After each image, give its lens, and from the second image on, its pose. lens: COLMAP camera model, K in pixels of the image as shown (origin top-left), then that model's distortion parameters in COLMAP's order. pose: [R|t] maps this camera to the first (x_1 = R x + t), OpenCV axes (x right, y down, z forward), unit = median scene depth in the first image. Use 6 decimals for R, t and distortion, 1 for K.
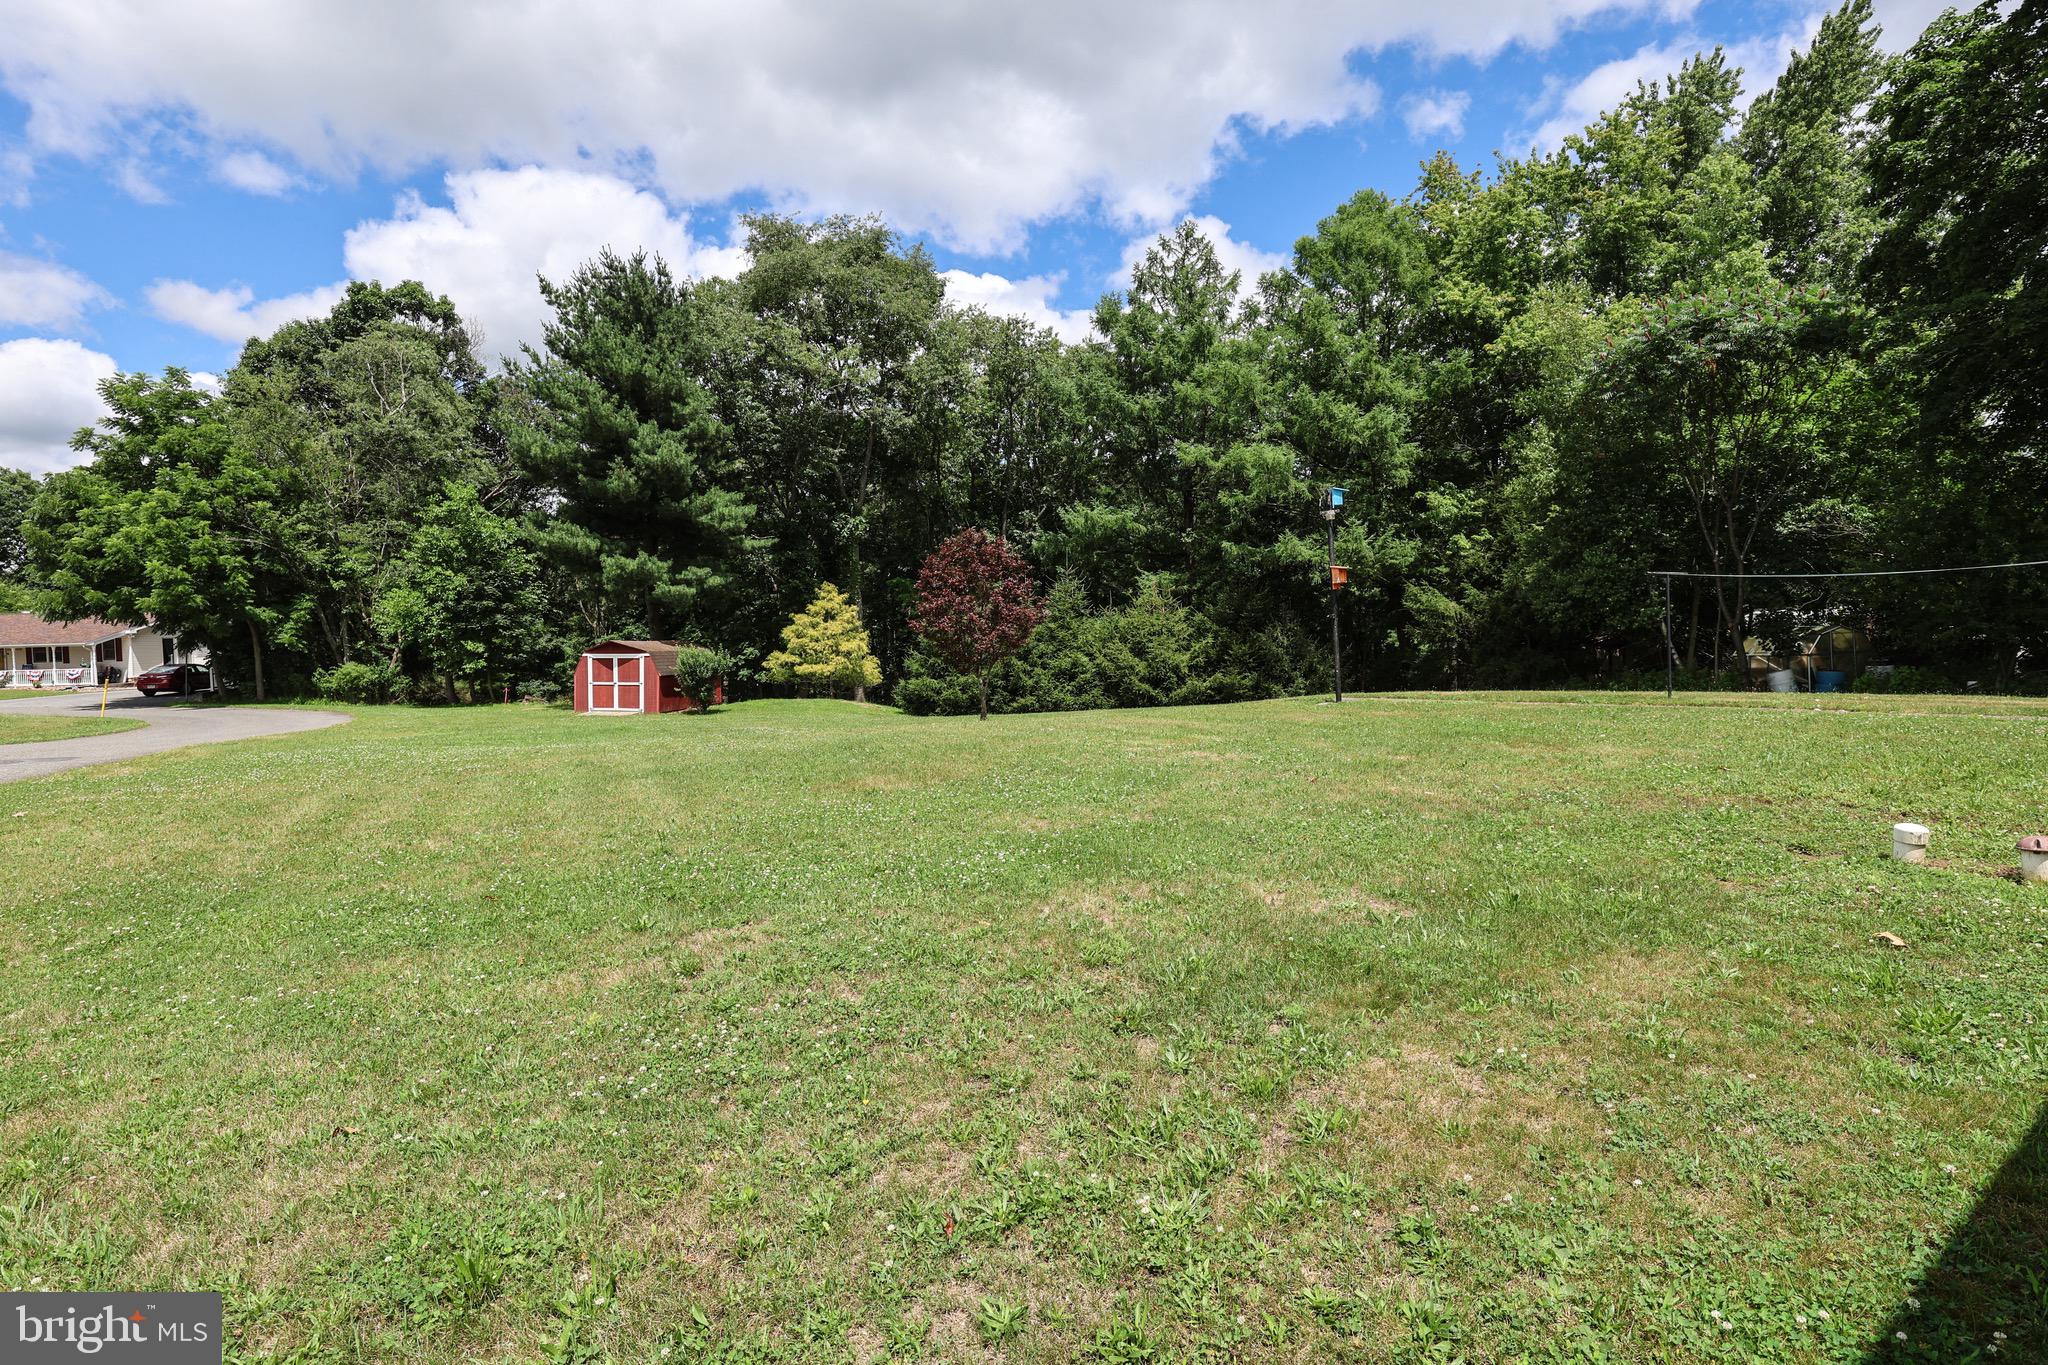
lens RADIAL K [[977.2, 0, 1052.2], [0, 977.2, 690.5], [0, 0, 1]] dist [-0.027080, -0.001827]
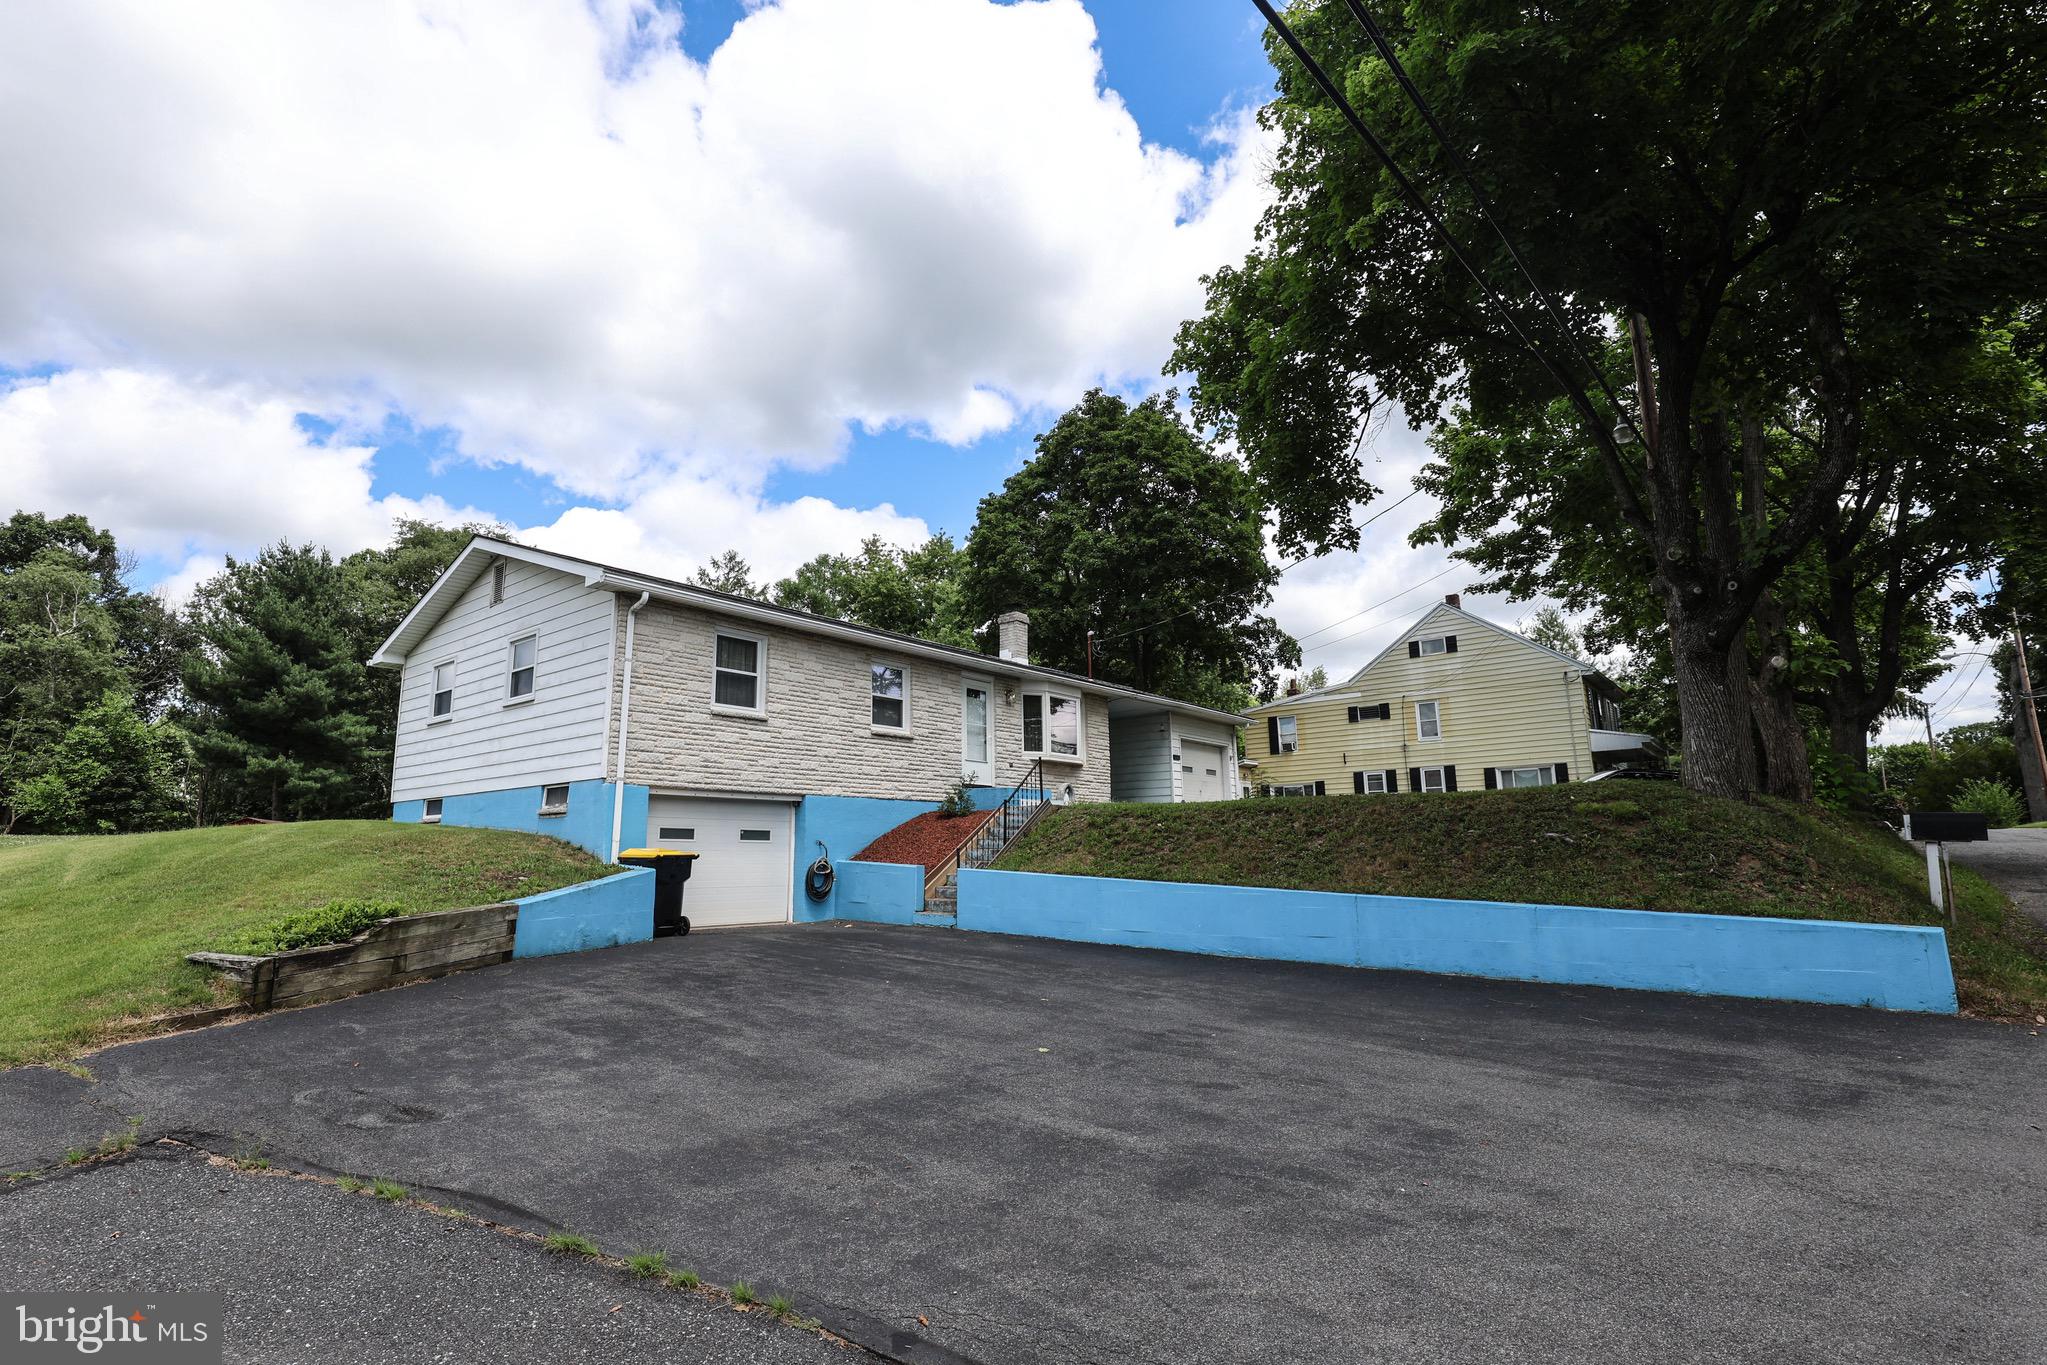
lens RADIAL K [[976.7, 0, 992.0], [0, 976.7, 690.9], [0, 0, 1]] dist [-0.027080, -0.001827]
pose [[0.960823, 0.060903, 0.270389, 0.163171], [0.003548, 0.972777, -0.231717, 0.083100], [-0.277140, 0.223598, 0.934450, -0.541404]]
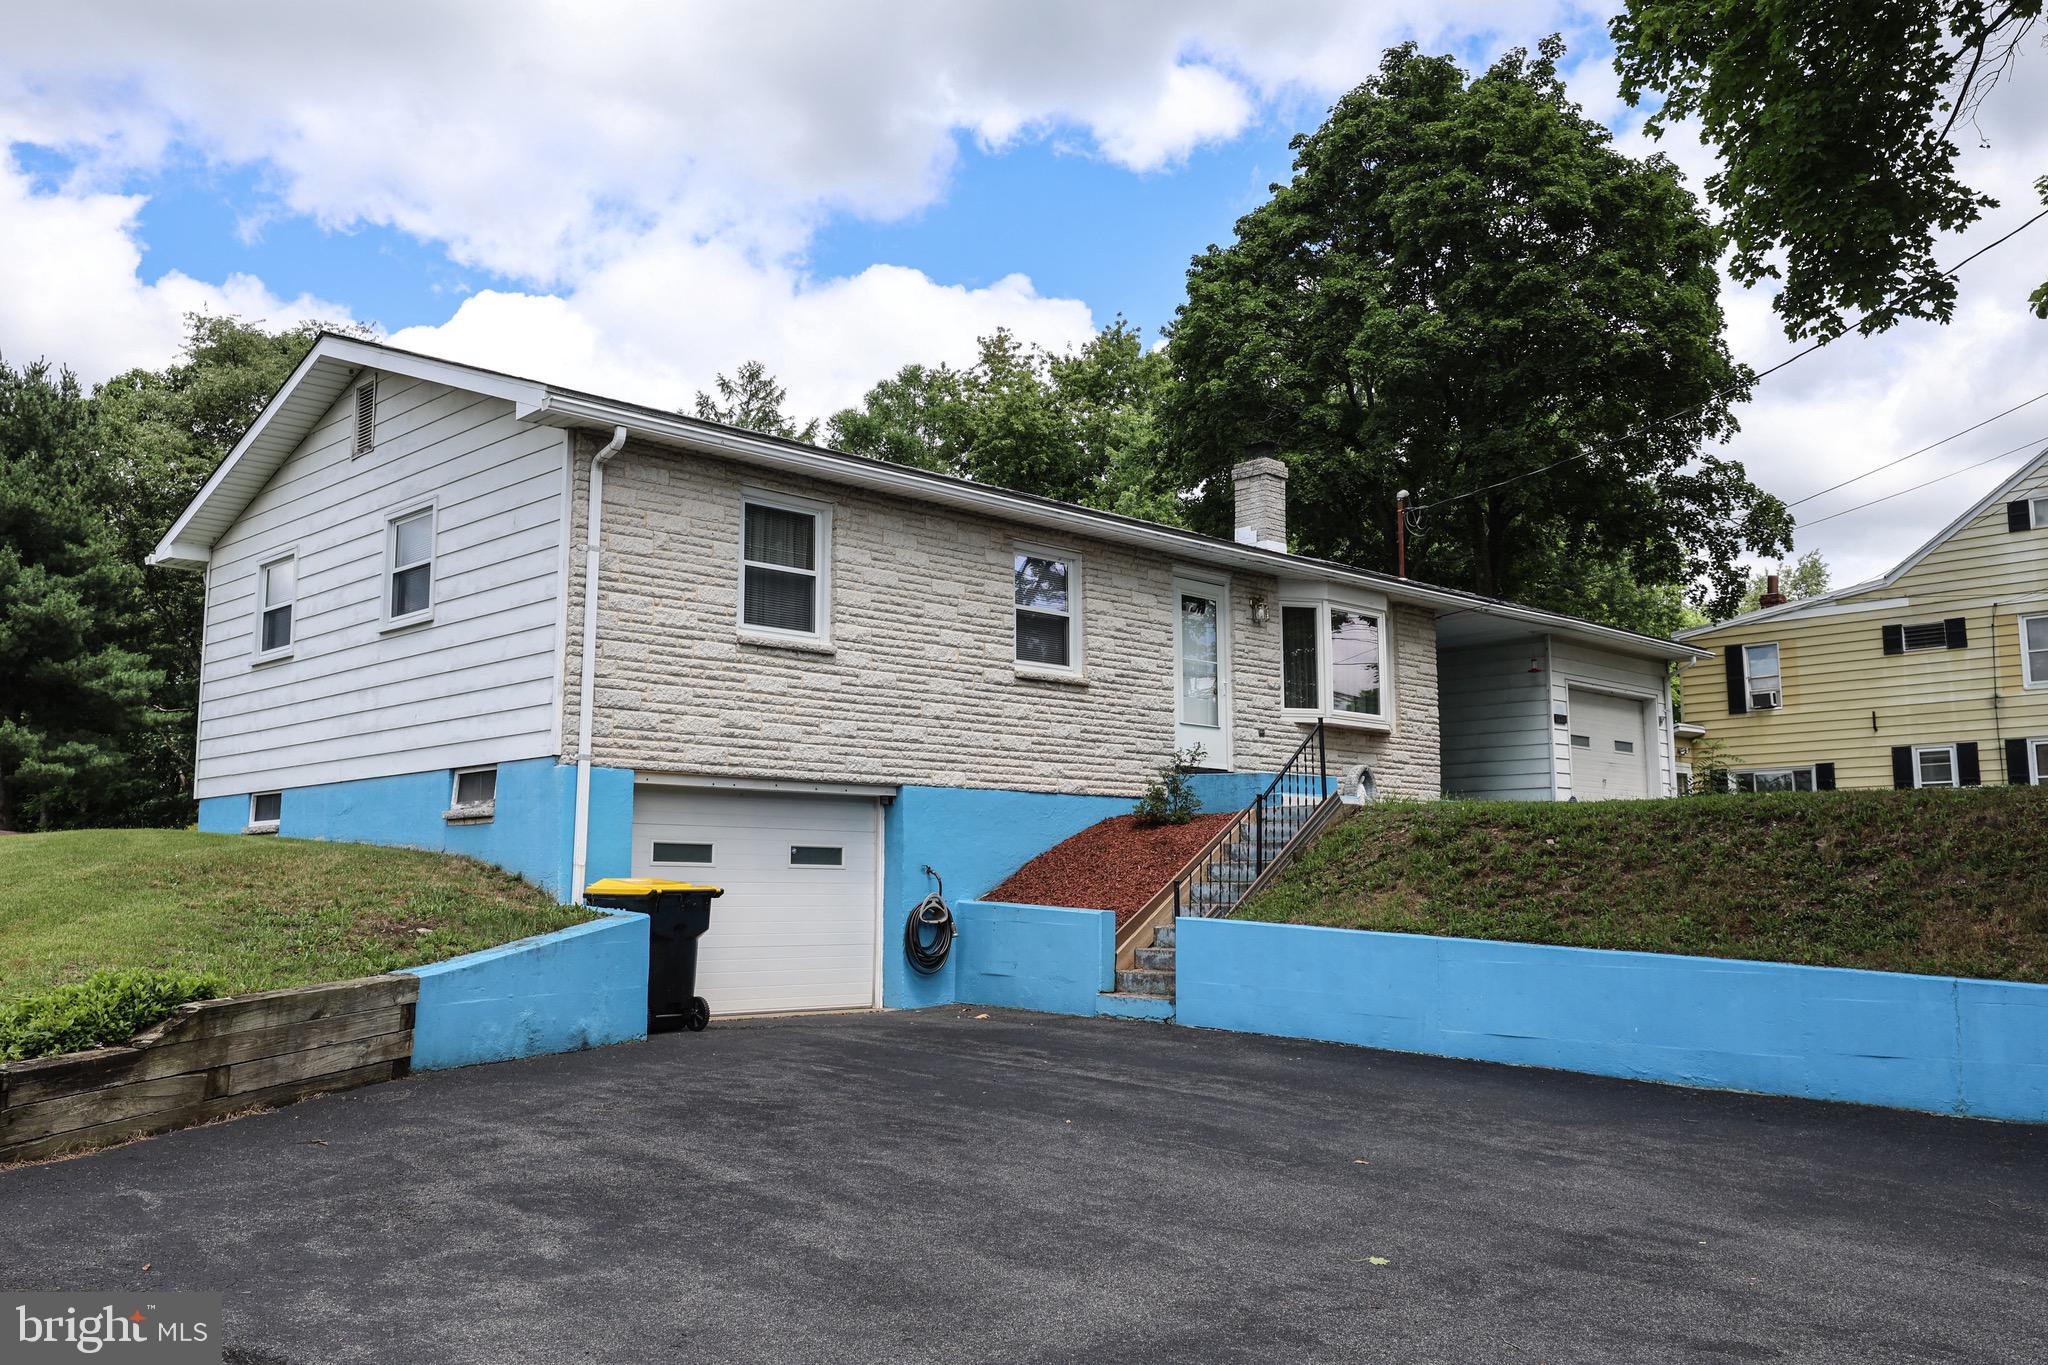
lens RADIAL K [[1705.2, 0, 1032.9], [0, 1705.2, 685.1], [0, 0, 1]] dist [0.027232, 0.004672]
pose [[0.983284, 0.044489, 0.176558, 0.159078], [-0.011123, 0.982556, -0.185636, 0.081917], [-0.181737, 0.180569, 0.966626, -0.528922]]
